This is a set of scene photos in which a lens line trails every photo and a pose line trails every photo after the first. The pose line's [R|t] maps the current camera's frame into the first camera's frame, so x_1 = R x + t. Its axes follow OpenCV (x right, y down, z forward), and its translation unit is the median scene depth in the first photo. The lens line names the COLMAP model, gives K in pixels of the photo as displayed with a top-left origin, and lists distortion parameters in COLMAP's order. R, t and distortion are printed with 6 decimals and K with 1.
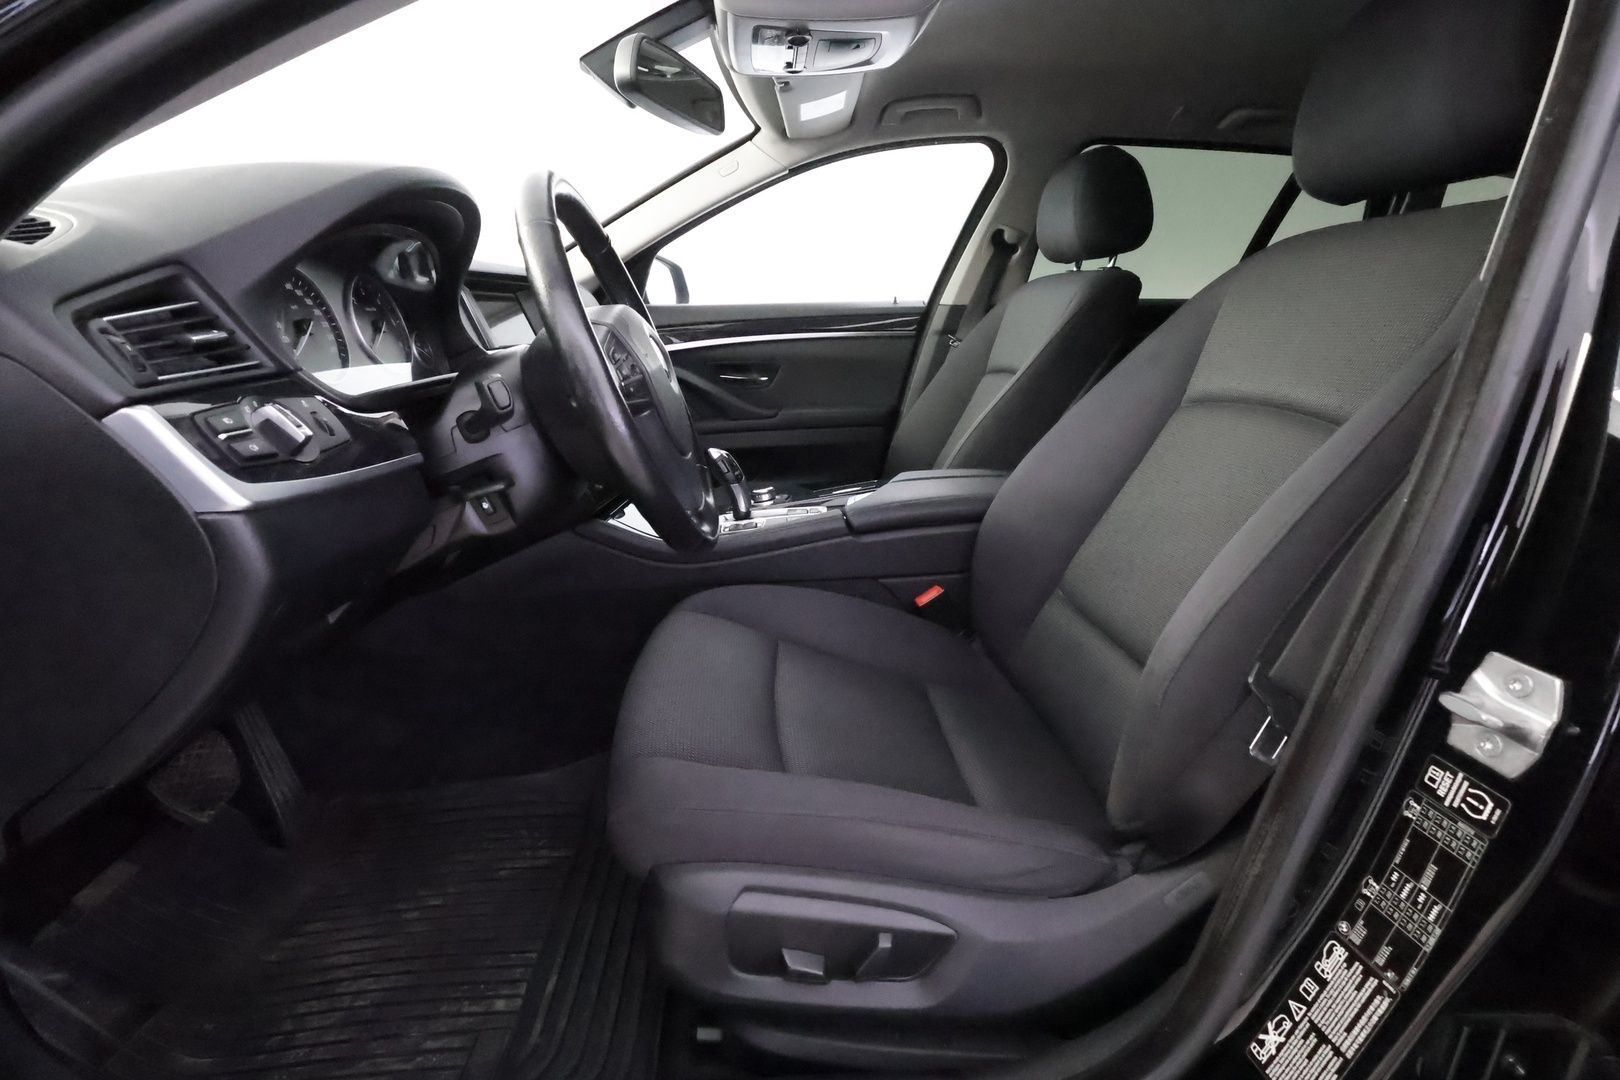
lens RADIAL K [[746.8, 0, 812.4], [0, 746.8, 545.8], [0, 0, 1]] dist [-0.000614, -0.000128]
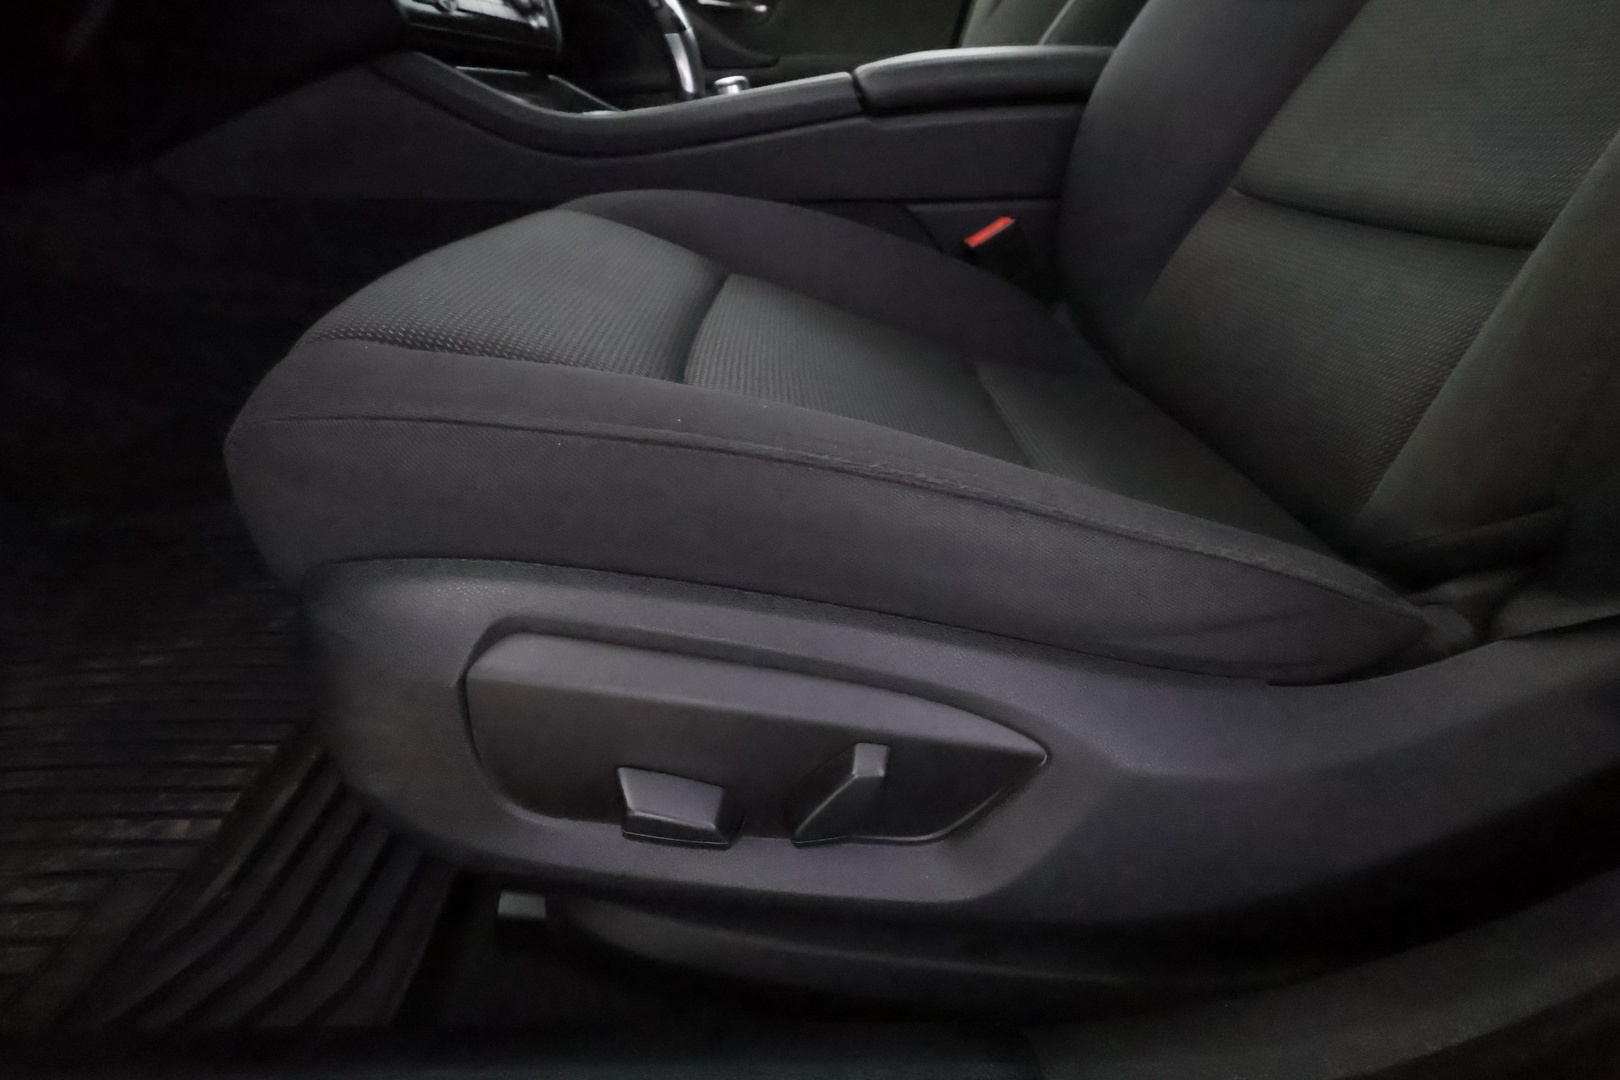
lens RADIAL K [[746.8, 0, 810.4], [0, 746.8, 536.4], [0, 0, 1]] dist [-0.000614, -0.000128]
pose [[0.998688, 0.033481, -0.038755, 0.065776], [-0.024069, 0.974776, 0.221882, 0.269149], [0.045206, -0.220658, 0.974303, 0.529701]]
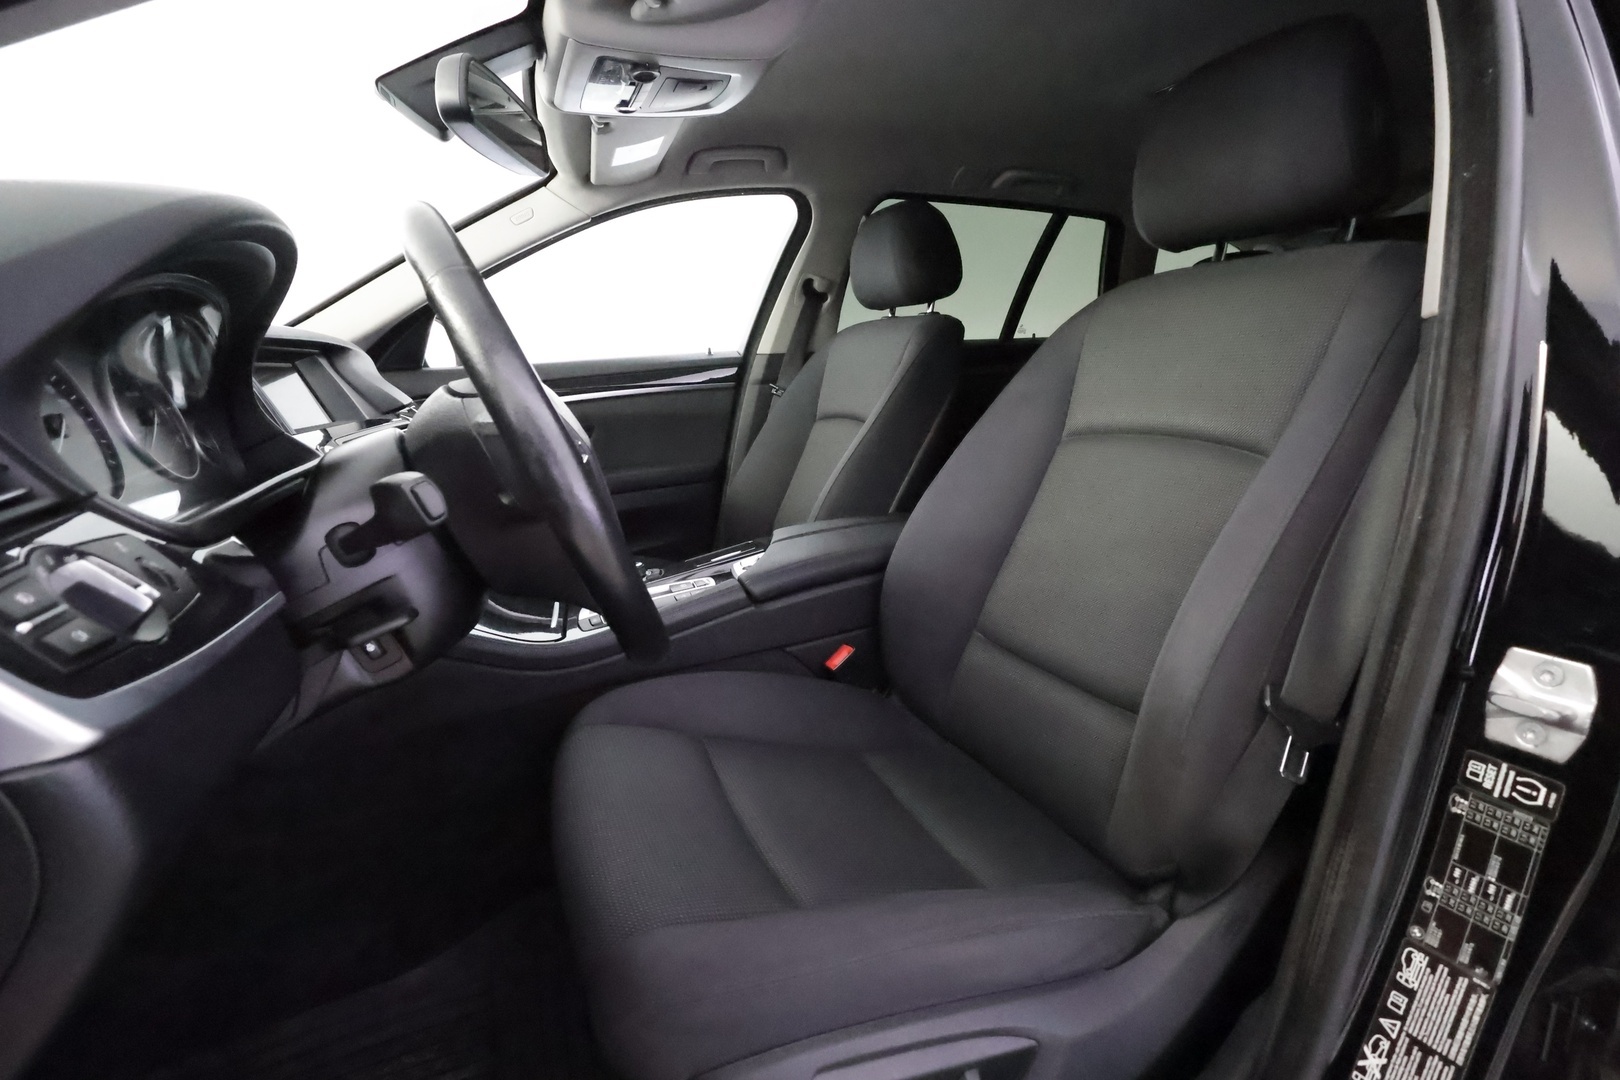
lens RADIAL K [[746.8, 0, 809.2], [0, 746.8, 545.7], [0, 0, 1]] dist [-0.000614, -0.000128]
pose [[0.946136, -0.117931, 0.301527, -0.225869], [0.136049, 0.989905, -0.039732, -0.061637], [-0.293797, 0.078614, 0.952629, 0.155810]]
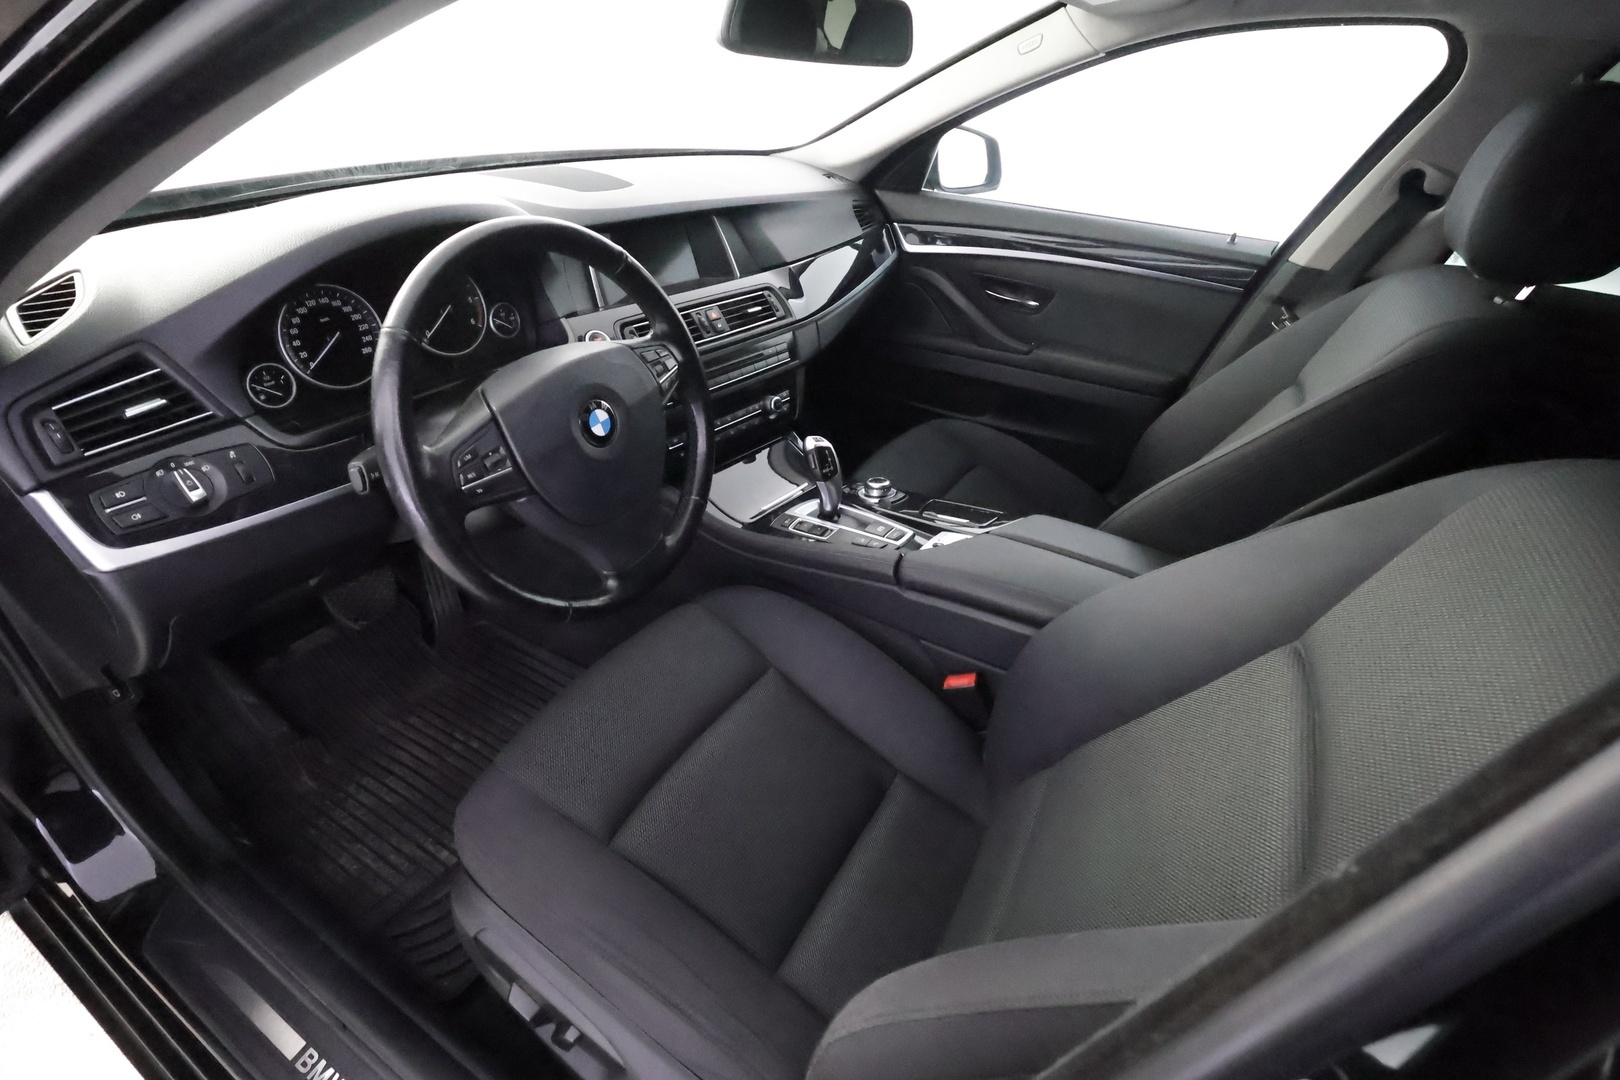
lens RADIAL K [[746.8, 0, 818.0], [0, 746.8, 545.2], [0, 0, 1]] dist [-0.000614, -0.000128]
pose [[0.825088, 0.366624, -0.429904, 0.512450], [-0.237955, 0.915596, 0.324132, -0.493018], [0.512453, -0.165139, 0.842687, 0.306065]]
